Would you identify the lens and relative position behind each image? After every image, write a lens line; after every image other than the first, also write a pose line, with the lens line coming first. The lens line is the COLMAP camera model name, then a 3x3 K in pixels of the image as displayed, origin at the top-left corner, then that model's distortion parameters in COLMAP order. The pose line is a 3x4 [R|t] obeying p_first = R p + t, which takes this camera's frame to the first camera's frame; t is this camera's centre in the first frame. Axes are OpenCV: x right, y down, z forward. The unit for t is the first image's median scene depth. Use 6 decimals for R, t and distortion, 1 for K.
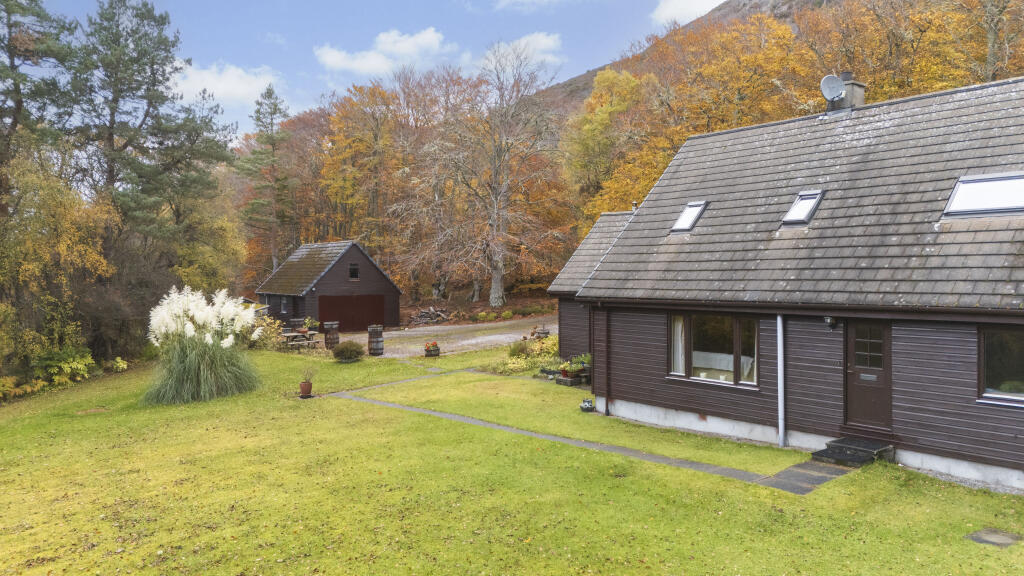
lens RADIAL K [[712.7, 0, 537.1], [0, 712.7, 287.8], [0, 0, 1]] dist [-0.005861, -0.002403]
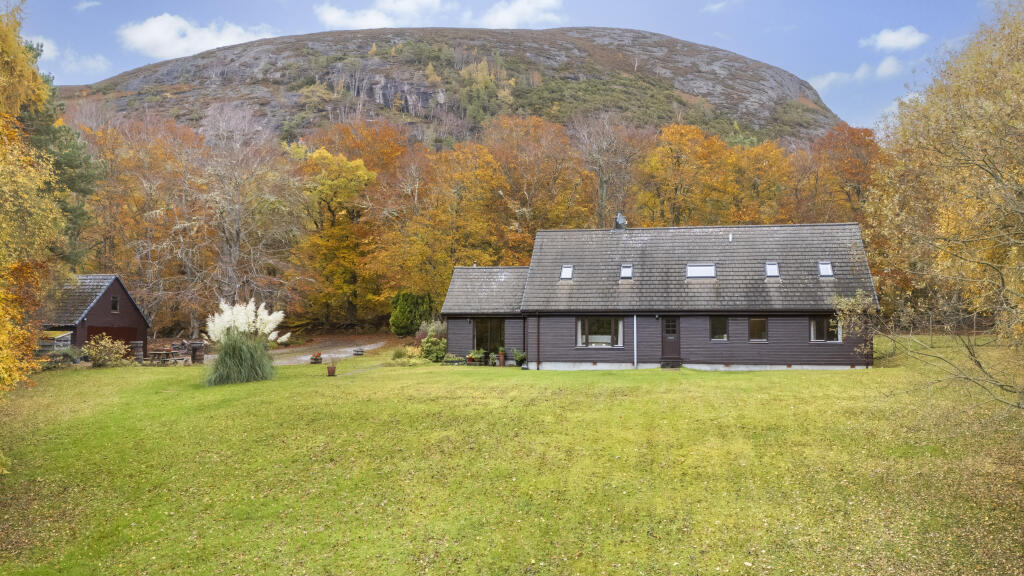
lens RADIAL K [[712.7, 0, 537.1], [0, 712.7, 287.8], [0, 0, 1]] dist [-0.005861, -0.002403]
pose [[0.775382, 0.051274, 0.629408, -1.154608], [0.004346, 0.996241, -0.086511, 0.122566], [-0.631478, 0.069814, 0.772245, -0.529889]]
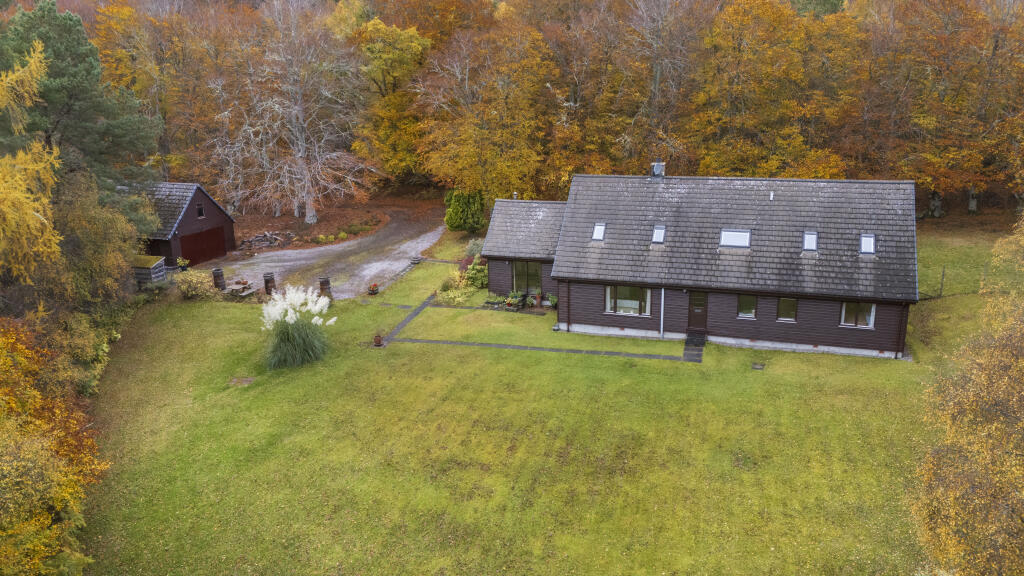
lens RADIAL K [[673.4, 0, 523.0], [0, 673.4, 255.9], [0, 0, 1]] dist [-0.021708, -0.002991]
pose [[0.854759, -0.125166, 0.503706, -0.974049], [0.019843, 0.977657, 0.209266, -0.448718], [-0.518645, -0.168877, 0.838145, -0.531627]]
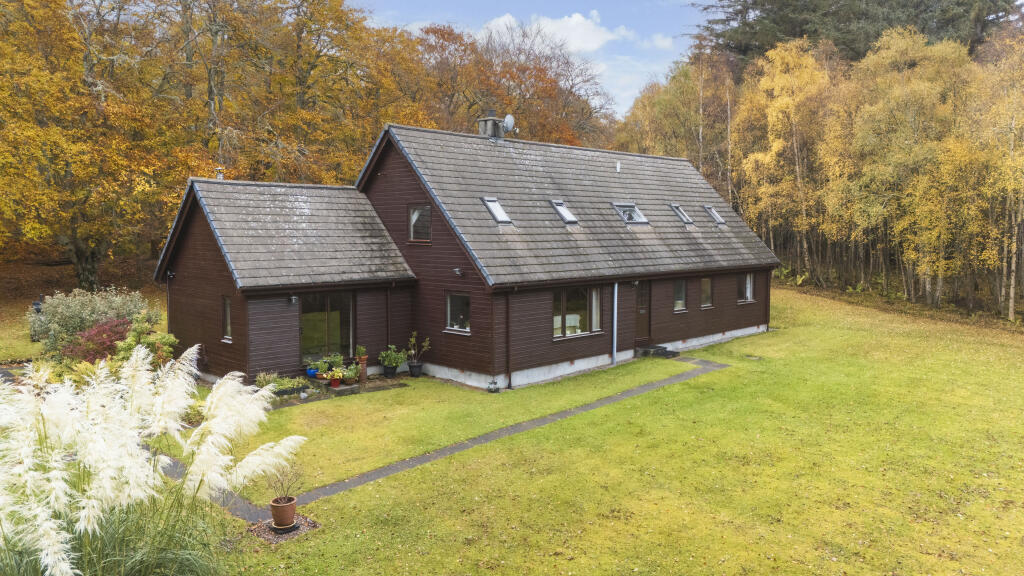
lens RADIAL K [[702.9, 0, 512.0], [0, 702.9, 288.0], [0, 0, 1]] dist [-0.000933, -0.000545]
pose [[-0.049906, -0.082542, 0.995337, -0.986218], [0.016572, 0.996373, 0.083459, -0.069082], [-0.998616, 0.020660, -0.048357, 1.052441]]
